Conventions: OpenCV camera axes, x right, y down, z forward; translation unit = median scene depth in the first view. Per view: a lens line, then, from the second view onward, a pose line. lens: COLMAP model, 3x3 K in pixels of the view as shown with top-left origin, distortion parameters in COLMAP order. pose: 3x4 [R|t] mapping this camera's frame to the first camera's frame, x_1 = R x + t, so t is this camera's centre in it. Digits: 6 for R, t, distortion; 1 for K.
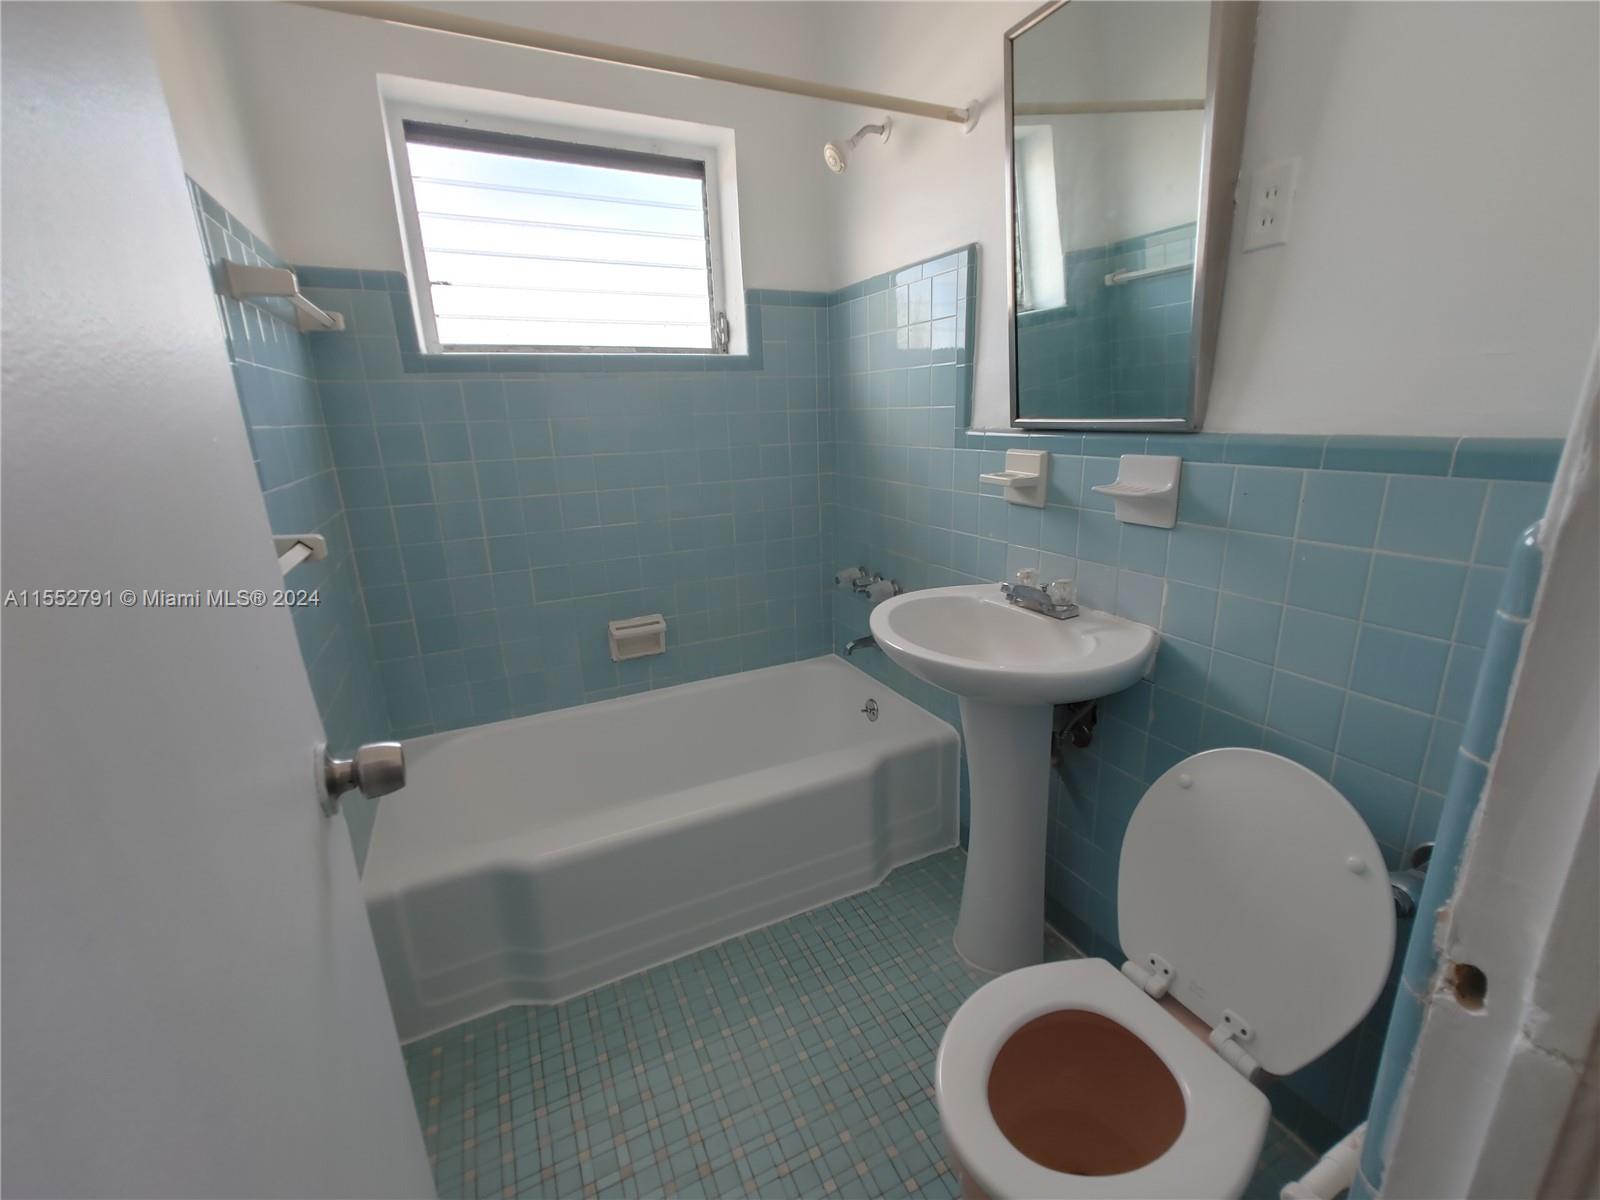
lens RADIAL K [[664.9, 0, 826.7], [0, 664.9, 596.5], [0, 0, 1]] dist [0.001790, 0.000631]
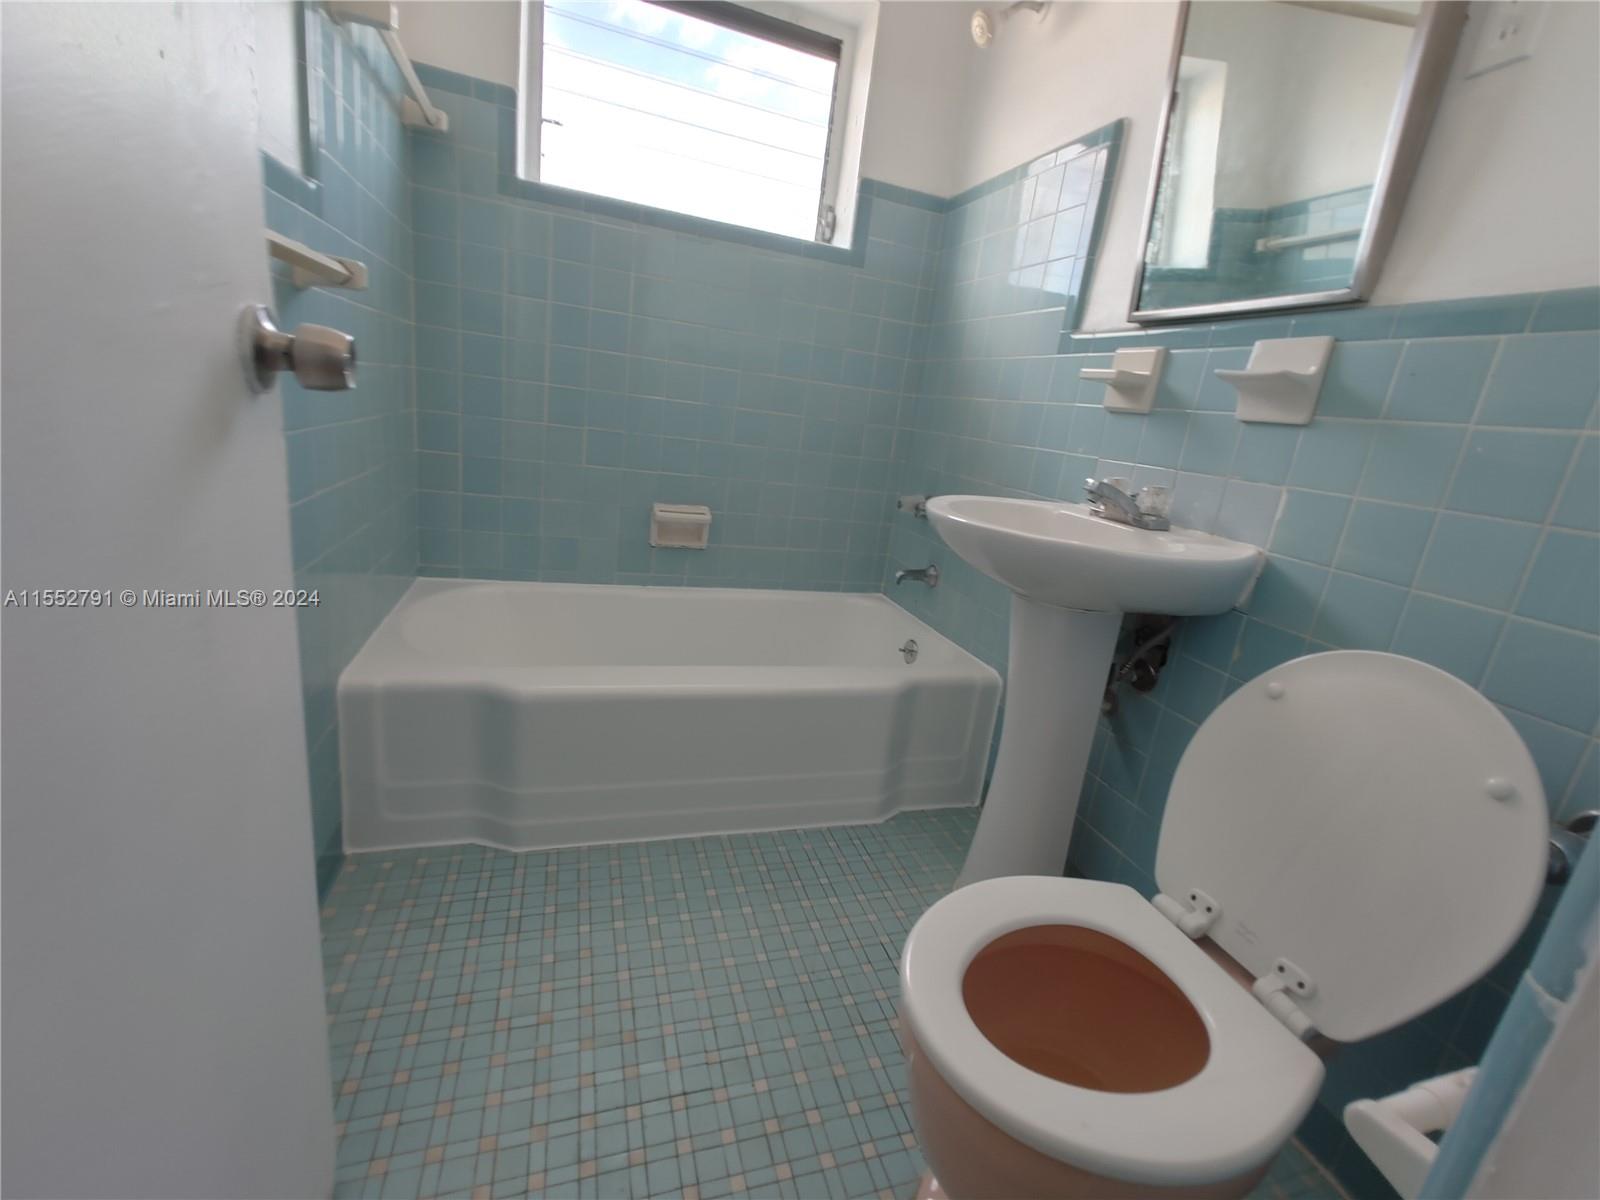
lens RADIAL K [[675.0, 0, 828.6], [0, 675.0, 600.2], [0, 0, 1]] dist [-0.001359, 0.001498]
pose [[0.978760, 0.185664, -0.086939, 0.036395], [-0.186624, 0.982427, -0.002980, 0.180370], [0.084858, 0.019141, 0.996209, 0.085244]]
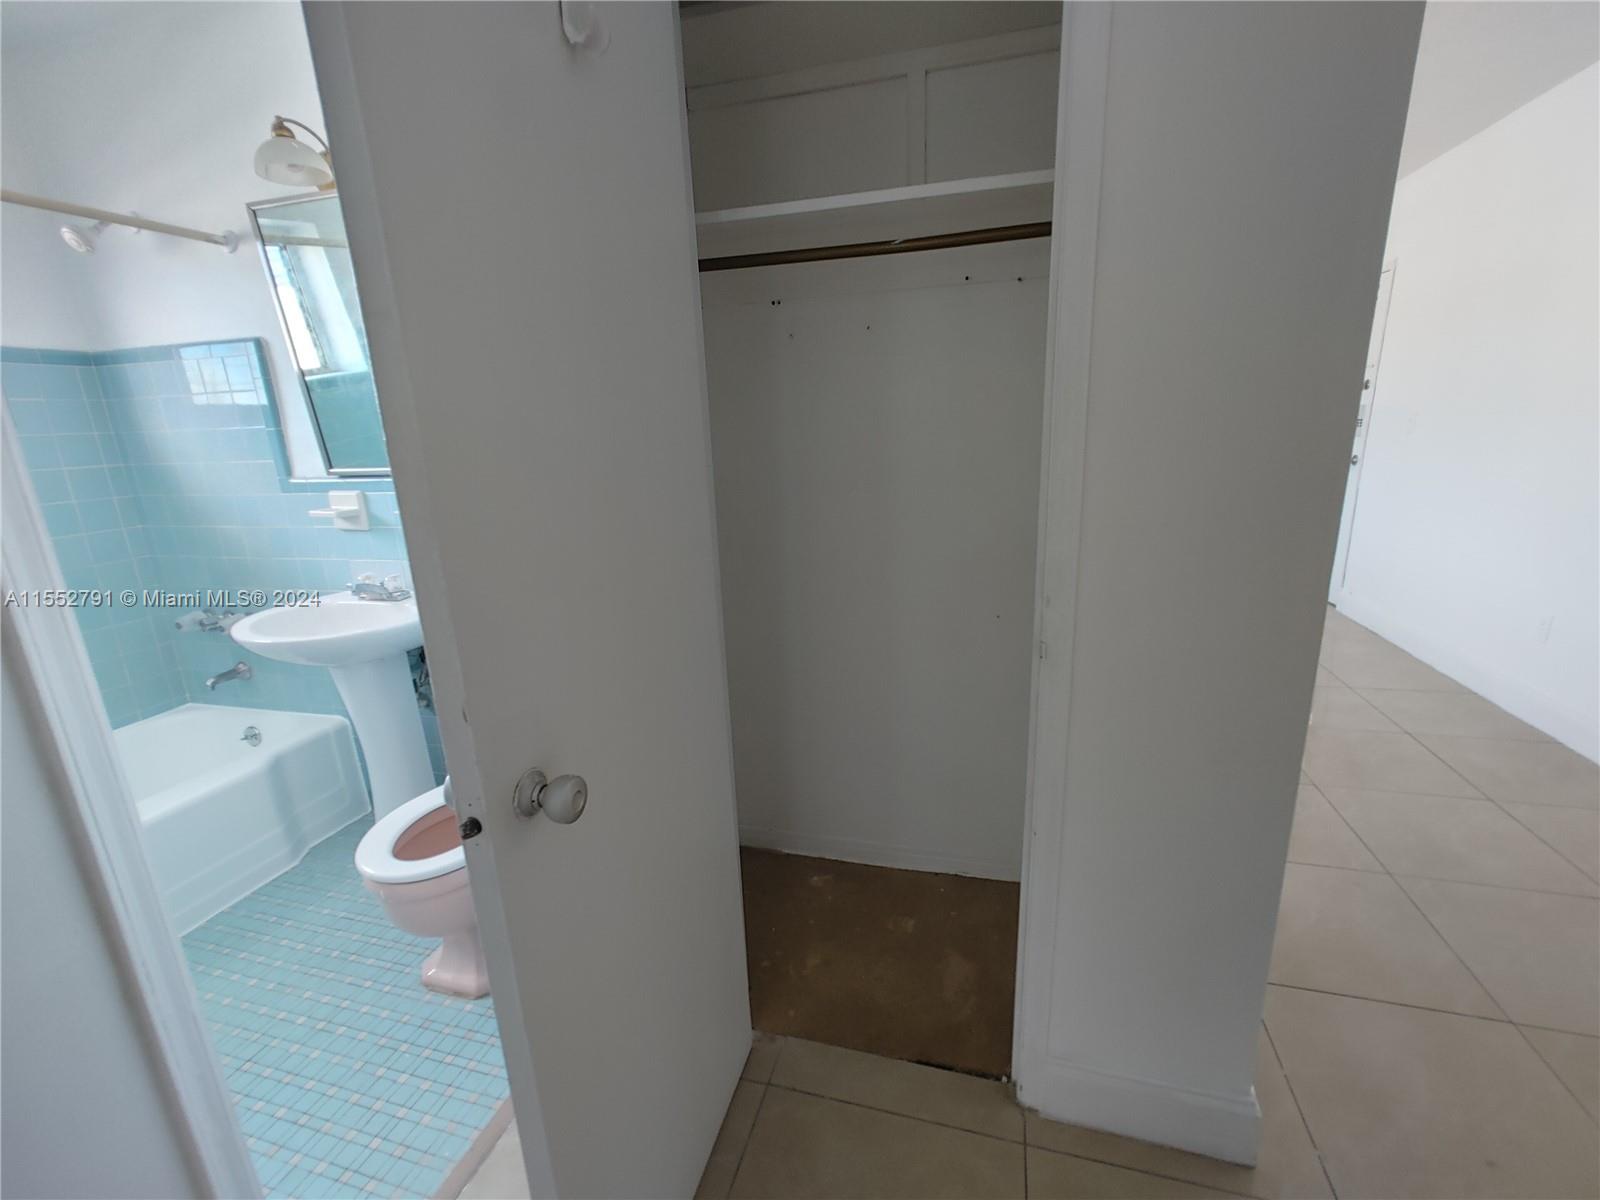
lens RADIAL K [[674.1, 0, 806.3], [0, 674.1, 597.2], [0, 0, 1]] dist [0.005174, 0.000559]
pose [[0.677981, -0.187627, 0.710730, -0.088897], [0.217615, 0.974766, 0.049743, 0.131993], [-0.702129, 0.120941, 0.701704, -0.622752]]
